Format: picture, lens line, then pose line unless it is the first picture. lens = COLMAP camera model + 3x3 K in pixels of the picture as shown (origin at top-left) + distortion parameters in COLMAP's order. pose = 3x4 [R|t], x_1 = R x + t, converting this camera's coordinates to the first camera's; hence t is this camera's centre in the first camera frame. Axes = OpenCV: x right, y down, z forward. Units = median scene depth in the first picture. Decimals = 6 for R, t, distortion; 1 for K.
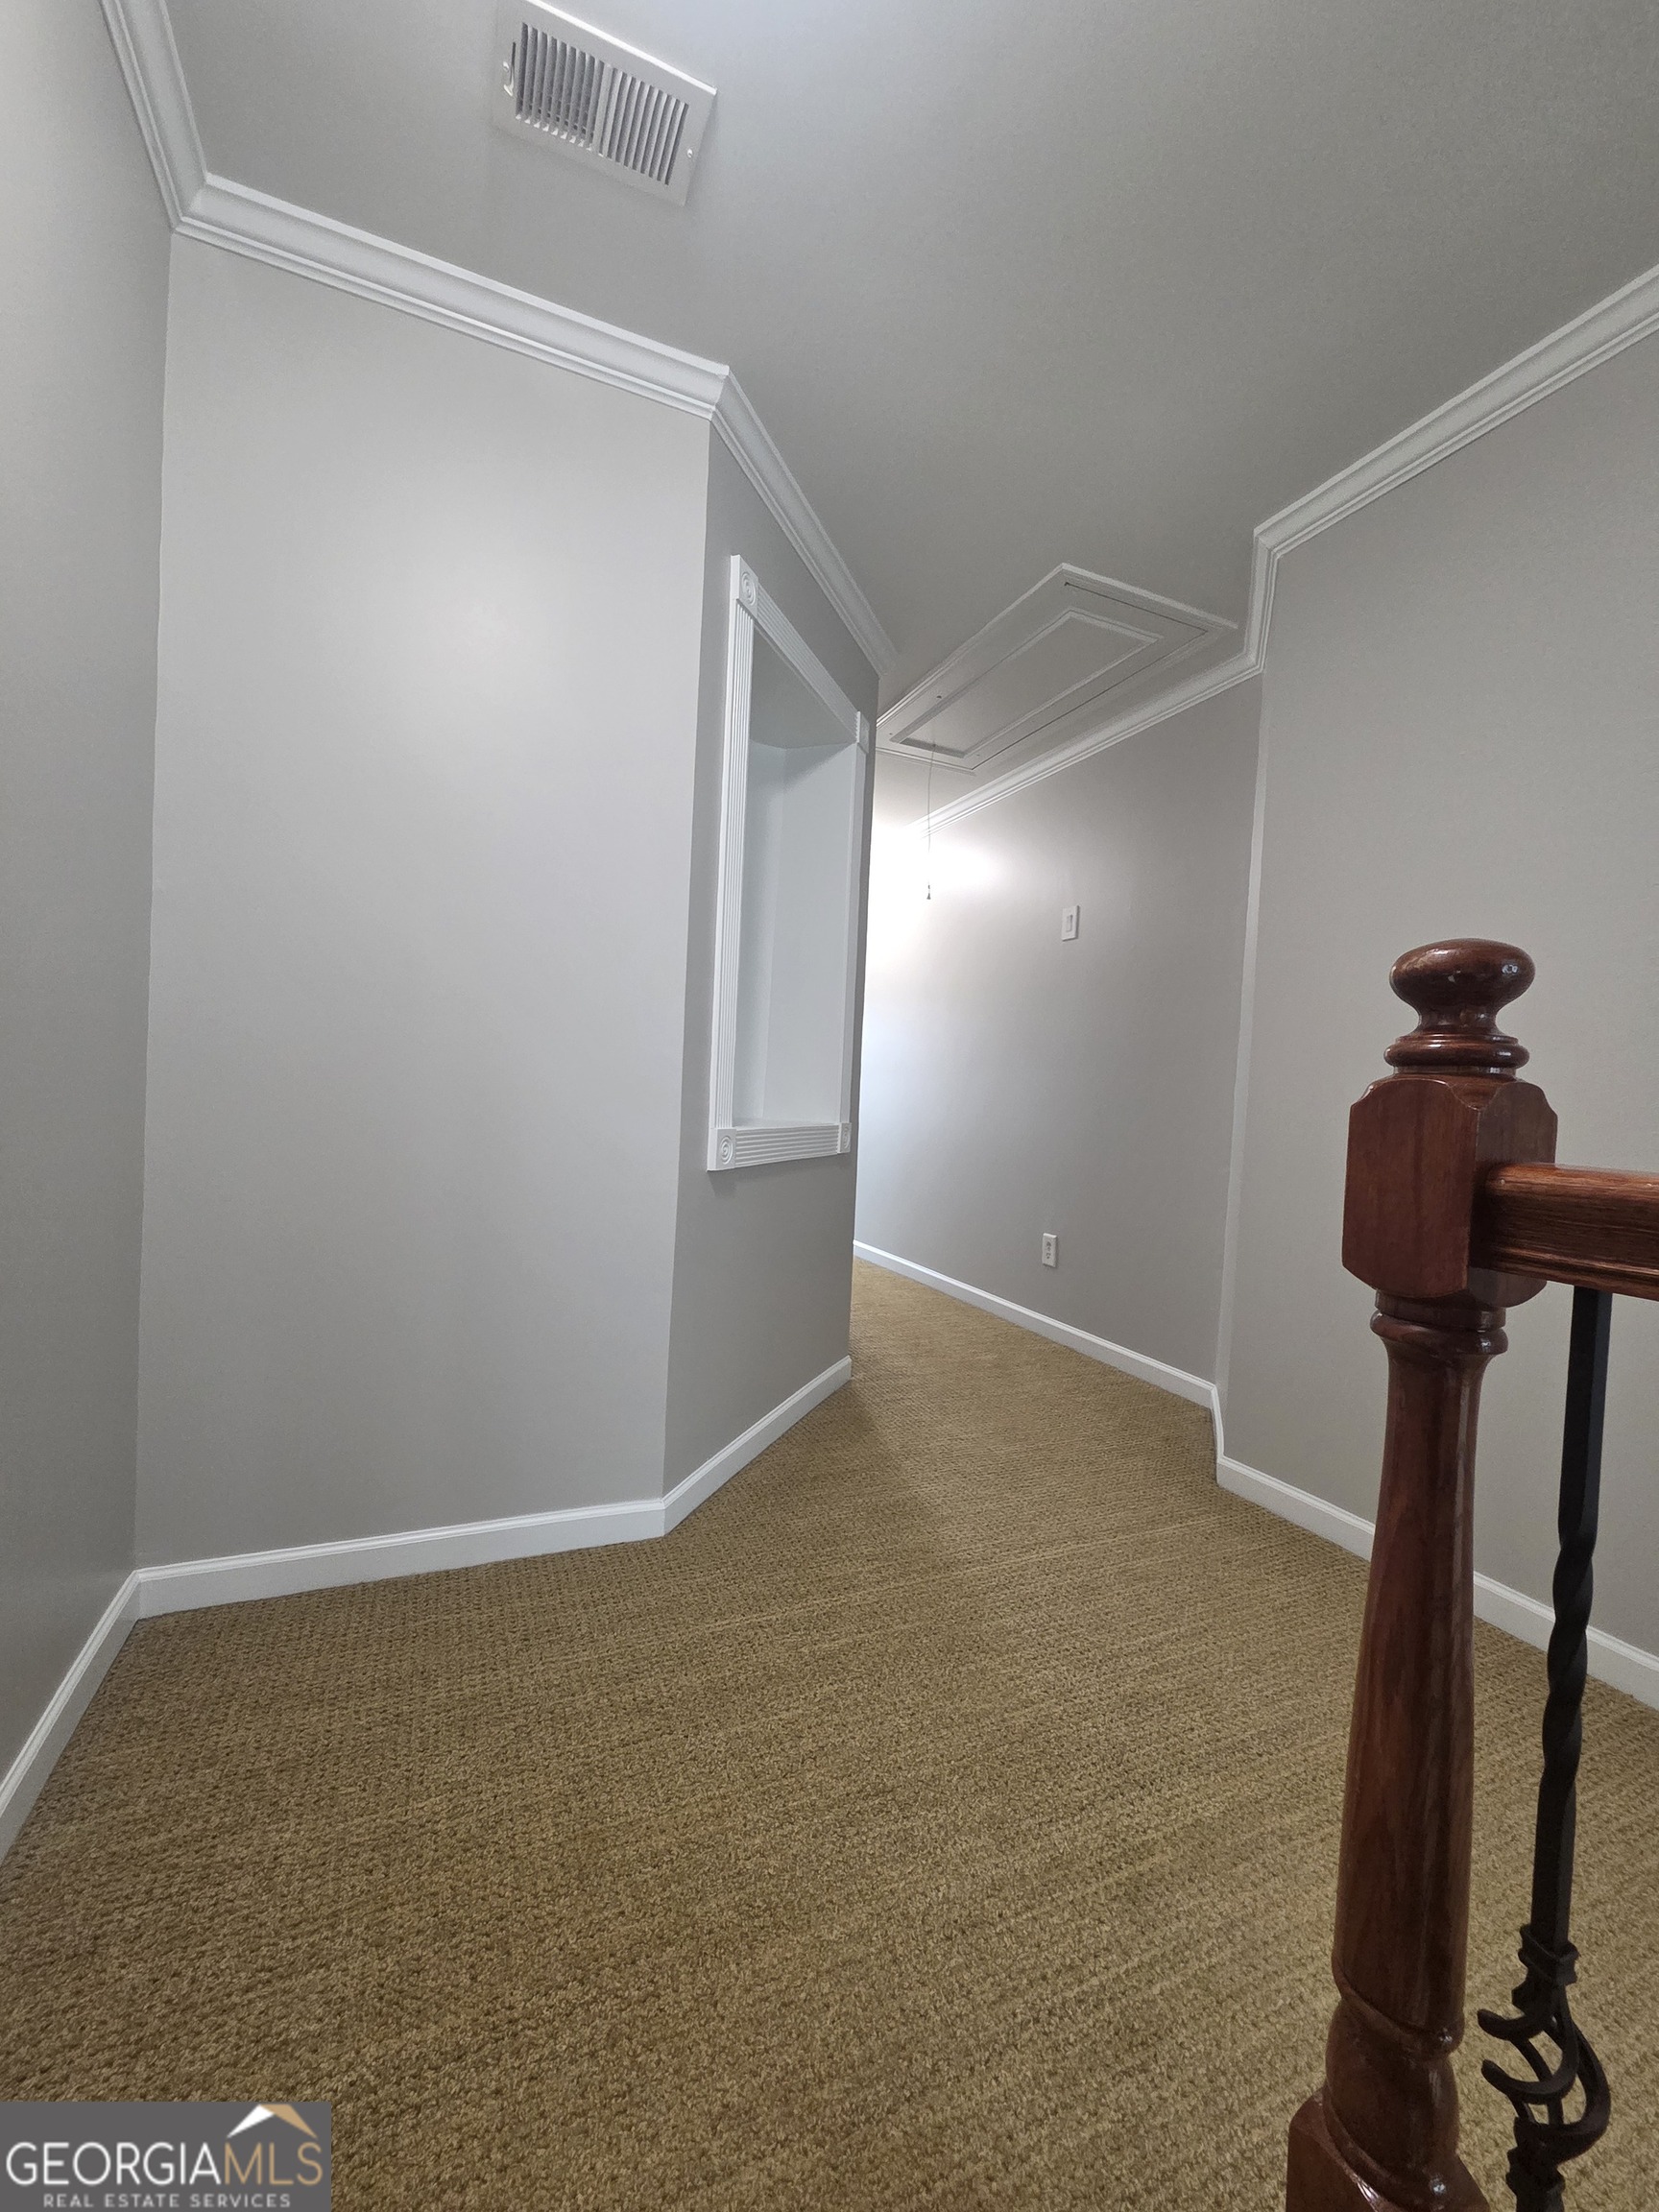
lens RADIAL K [[909.6, 0, 831.5], [0, 909.6, 1110.9], [0, 0, 1]] dist [0.003850, 0.000369]
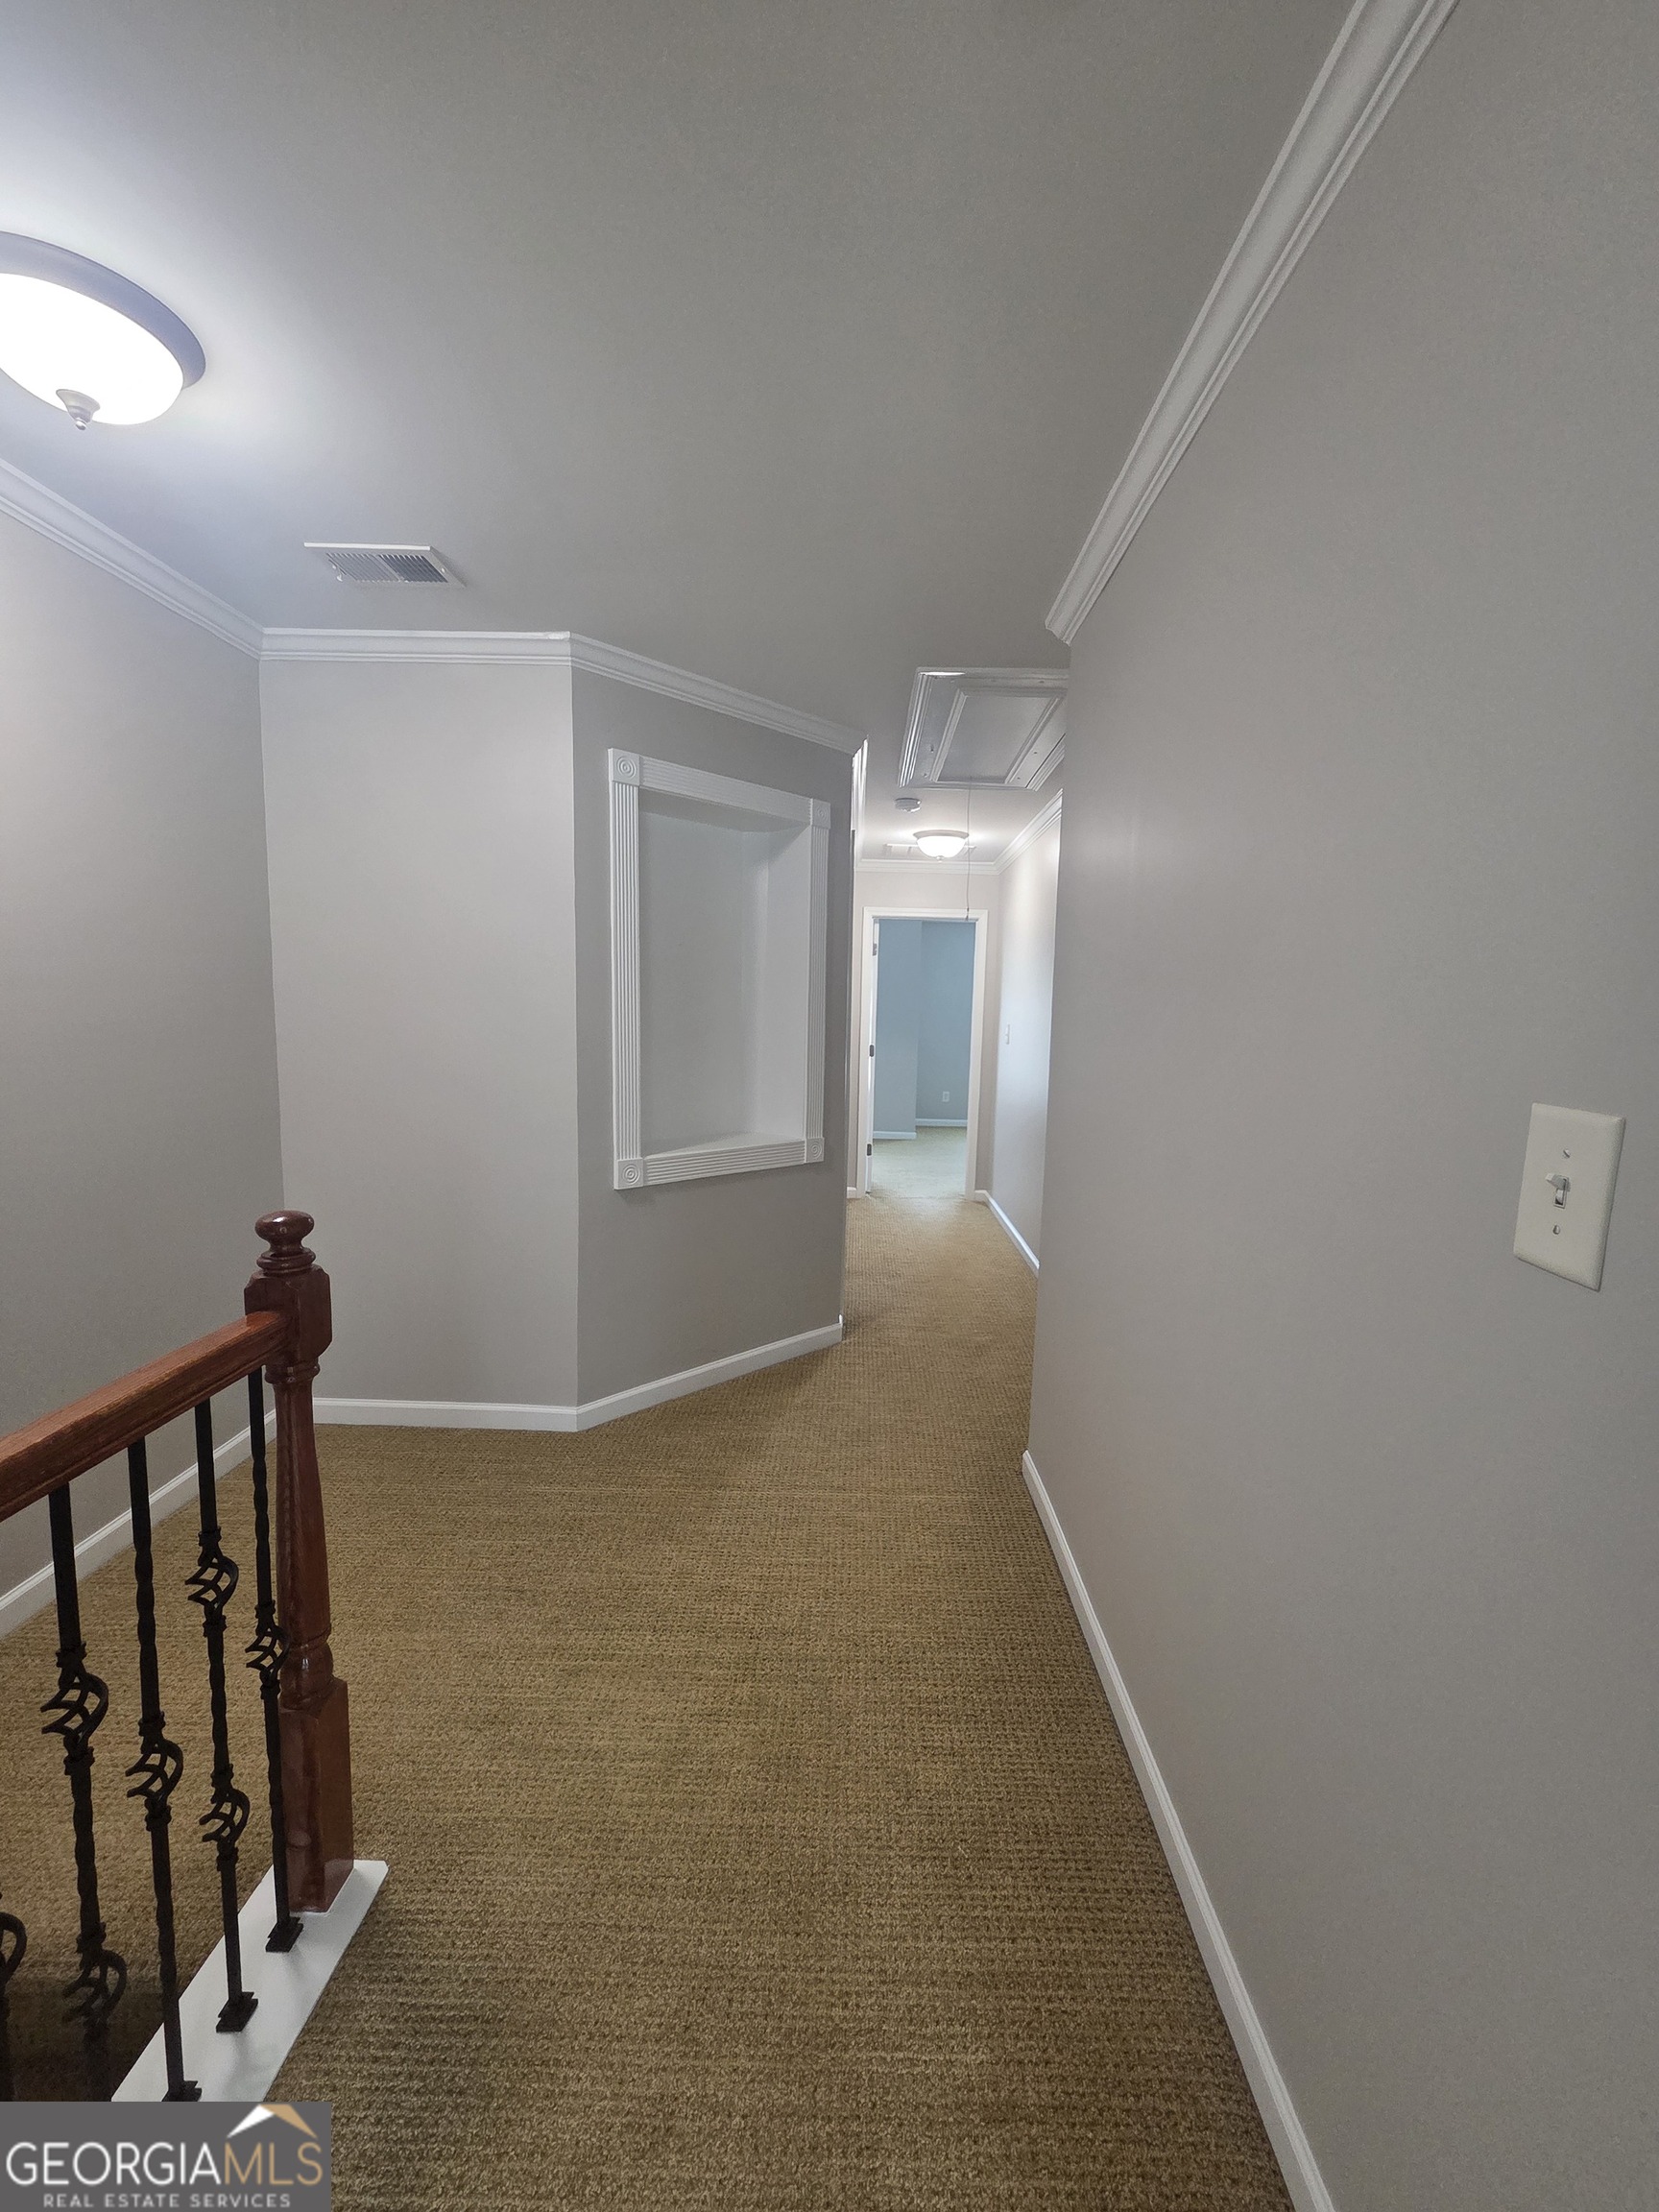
lens RADIAL K [[909.6, 0, 835.4], [0, 909.6, 1109.2], [0, 0, 1]] dist [0.003850, 0.000369]
pose [[0.905816, 0.020986, -0.423151, 0.798440], [0.010945, 0.997280, 0.072890, -0.164034], [0.423530, -0.070656, 0.903123, -0.135660]]
